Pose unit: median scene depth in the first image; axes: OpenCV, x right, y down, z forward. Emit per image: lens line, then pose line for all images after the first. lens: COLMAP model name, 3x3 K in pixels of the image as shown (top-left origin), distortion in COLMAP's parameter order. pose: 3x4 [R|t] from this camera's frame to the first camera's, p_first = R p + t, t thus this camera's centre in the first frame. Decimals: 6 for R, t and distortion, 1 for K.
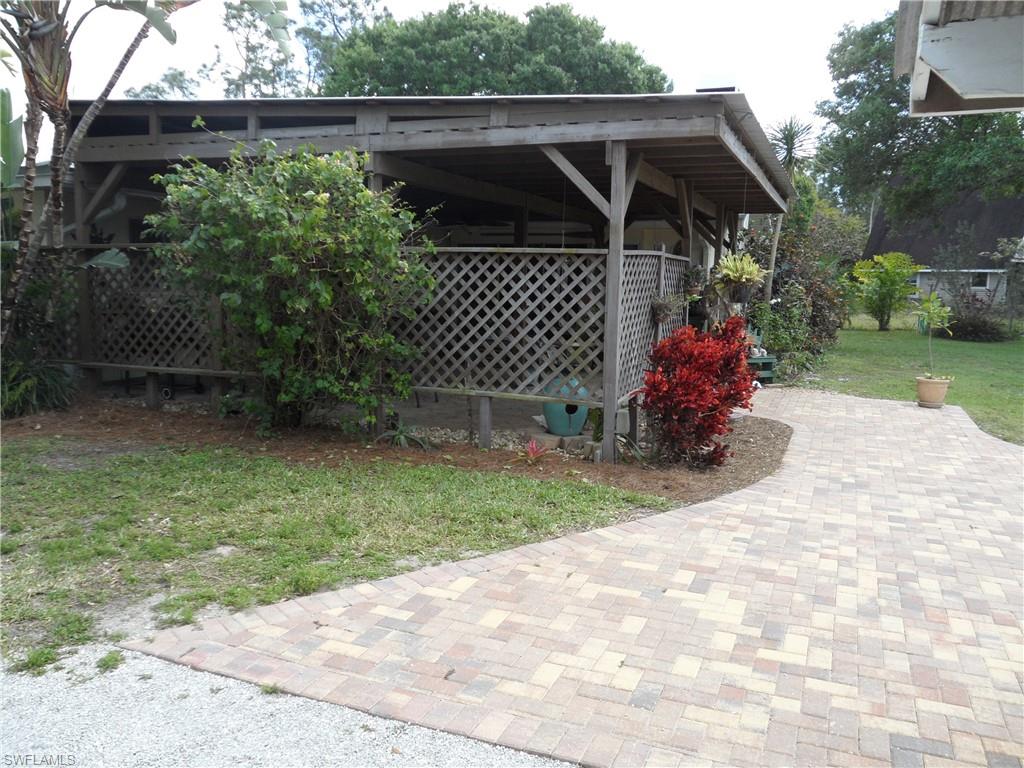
lens RADIAL K [[845.4, 0, 512.0], [0, 845.4, 384.0], [0, 0, 1]] dist [0.003574, 0.004079]
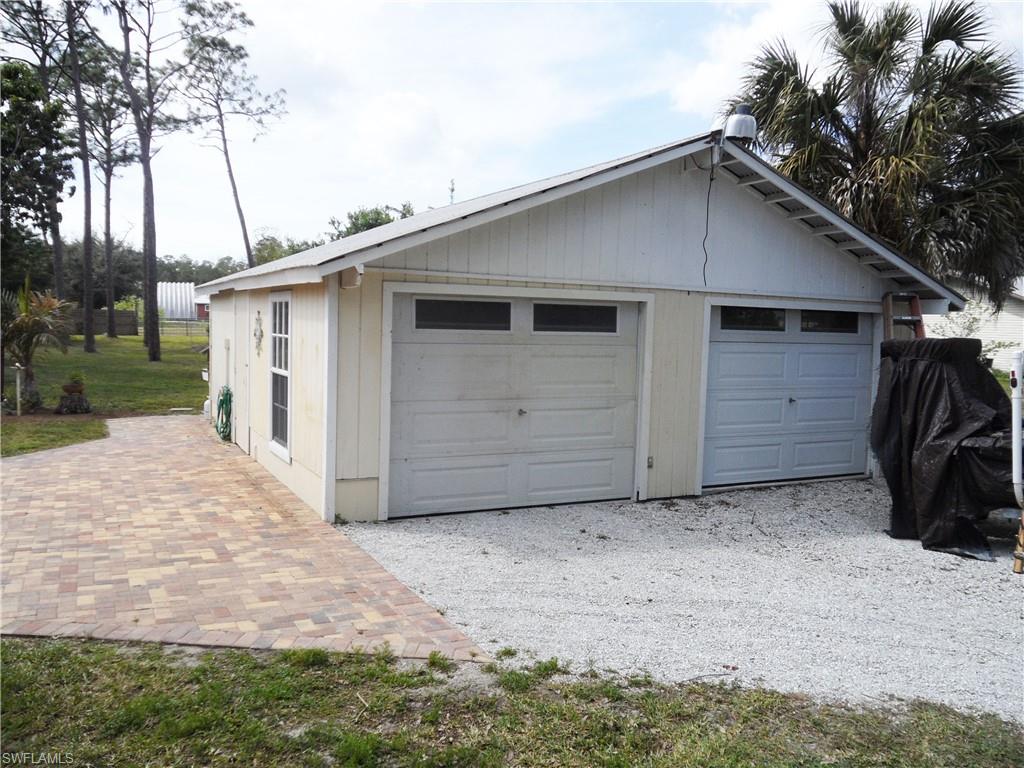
lens RADIAL K [[845.4, 0, 512.0], [0, 845.4, 384.0], [0, 0, 1]] dist [0.003574, 0.004079]
pose [[-0.757564, -0.084803, 0.647229, -1.160668], [0.041493, 0.983264, 0.177398, -0.284580], [-0.651441, 0.161246, -0.741367, 1.702467]]
